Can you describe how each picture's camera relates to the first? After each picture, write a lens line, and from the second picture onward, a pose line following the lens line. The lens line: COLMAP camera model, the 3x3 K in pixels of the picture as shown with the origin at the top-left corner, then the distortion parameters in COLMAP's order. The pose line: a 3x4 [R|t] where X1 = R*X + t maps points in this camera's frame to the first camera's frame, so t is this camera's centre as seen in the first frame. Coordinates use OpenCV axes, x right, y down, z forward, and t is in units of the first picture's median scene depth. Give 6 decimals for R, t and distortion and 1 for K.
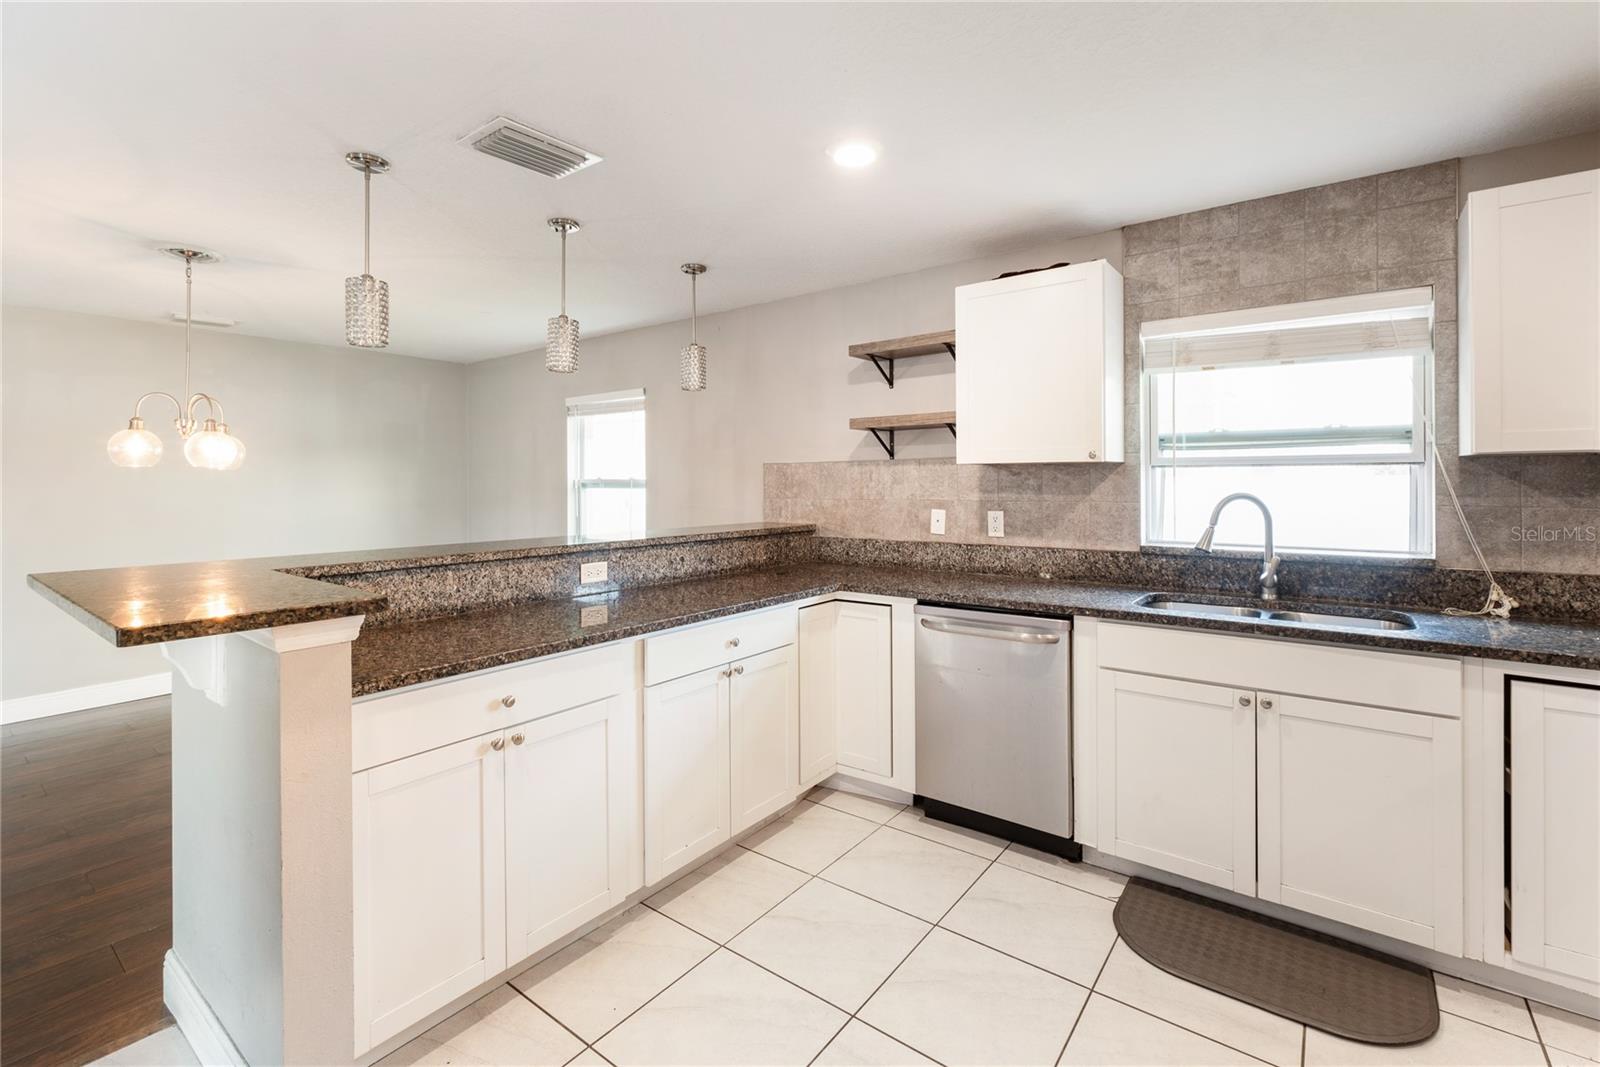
lens RADIAL K [[698.4, 0, 802.0], [0, 698.4, 478.3], [0, 0, 1]] dist [0.001888, -0.000008]
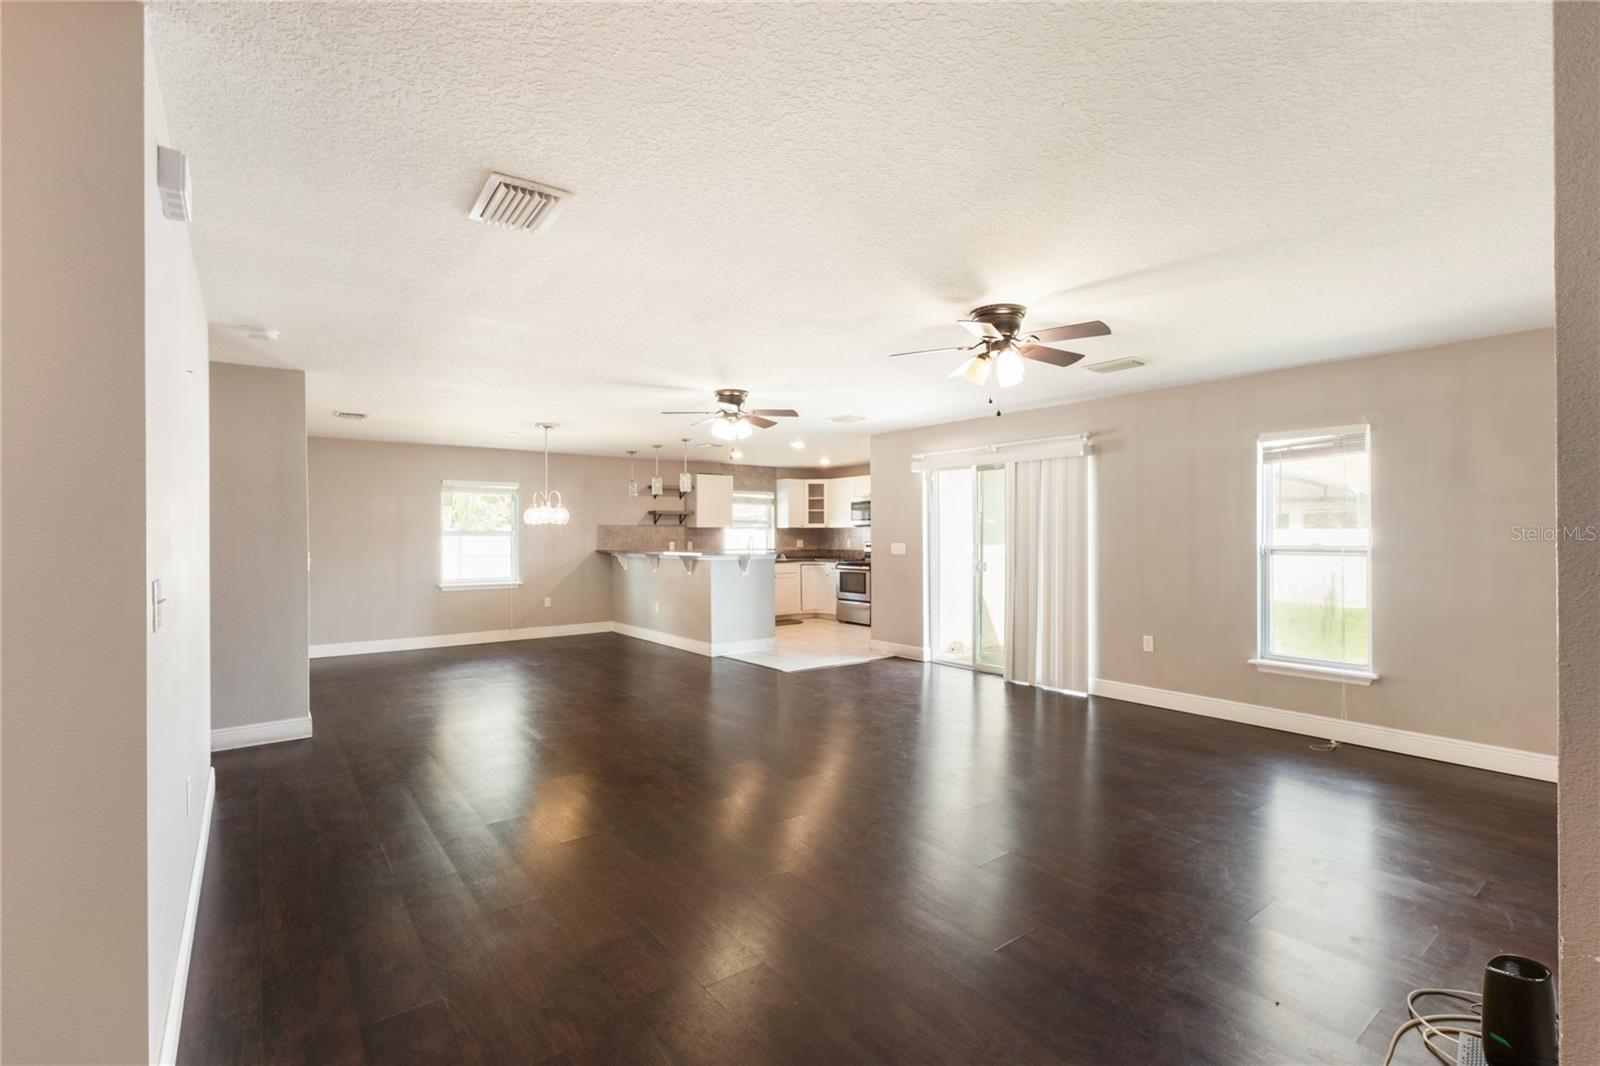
lens RADIAL K [[698.4, 0, 795.1], [0, 698.4, 537.7], [0, 0, 1]] dist [0.001888, -0.000008]
pose [[0.274083, 0.001901, 0.961704, -3.374574], [0.002402, 0.999994, -0.002661, 0.047054], [-0.961703, 0.003039, 0.274077, -0.428532]]
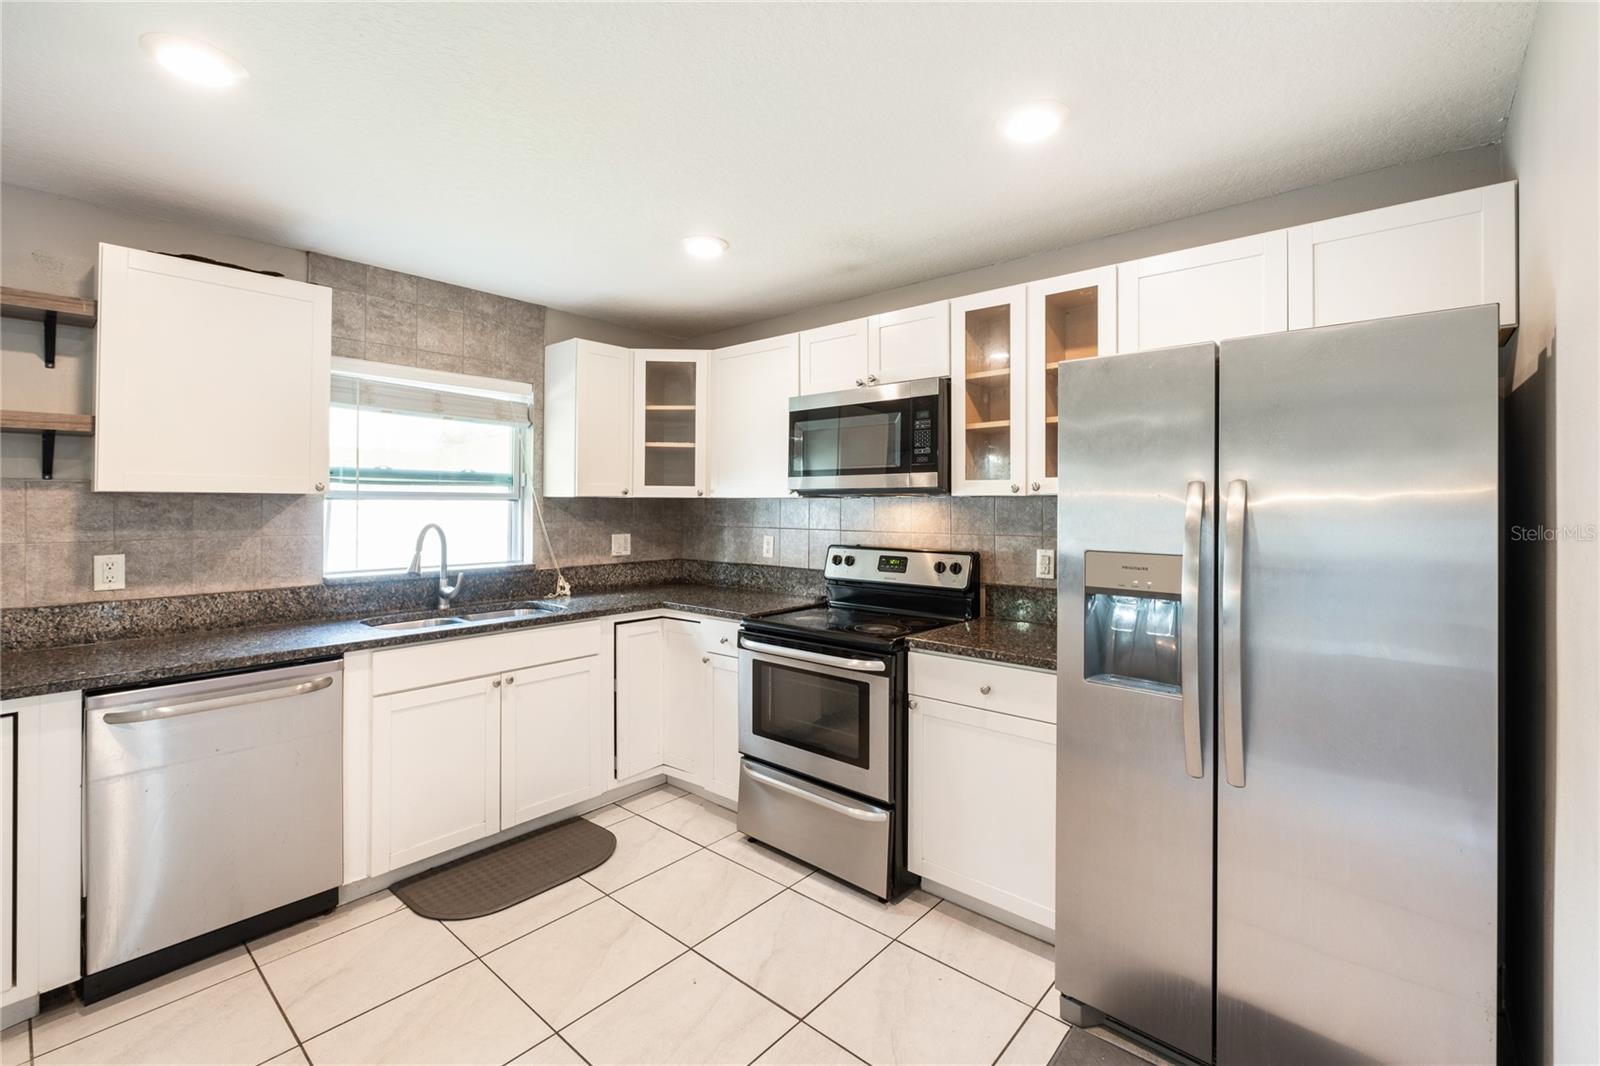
lens RADIAL K [[698.4, 0, 793.7], [0, 698.4, 494.2], [0, 0, 1]] dist [0.001888, -0.000008]
pose [[0.080876, 0.019686, 0.996530, -0.507971], [-0.005894, 0.999797, -0.019272, -0.009058], [-0.996707, -0.004315, 0.080976, 0.281838]]
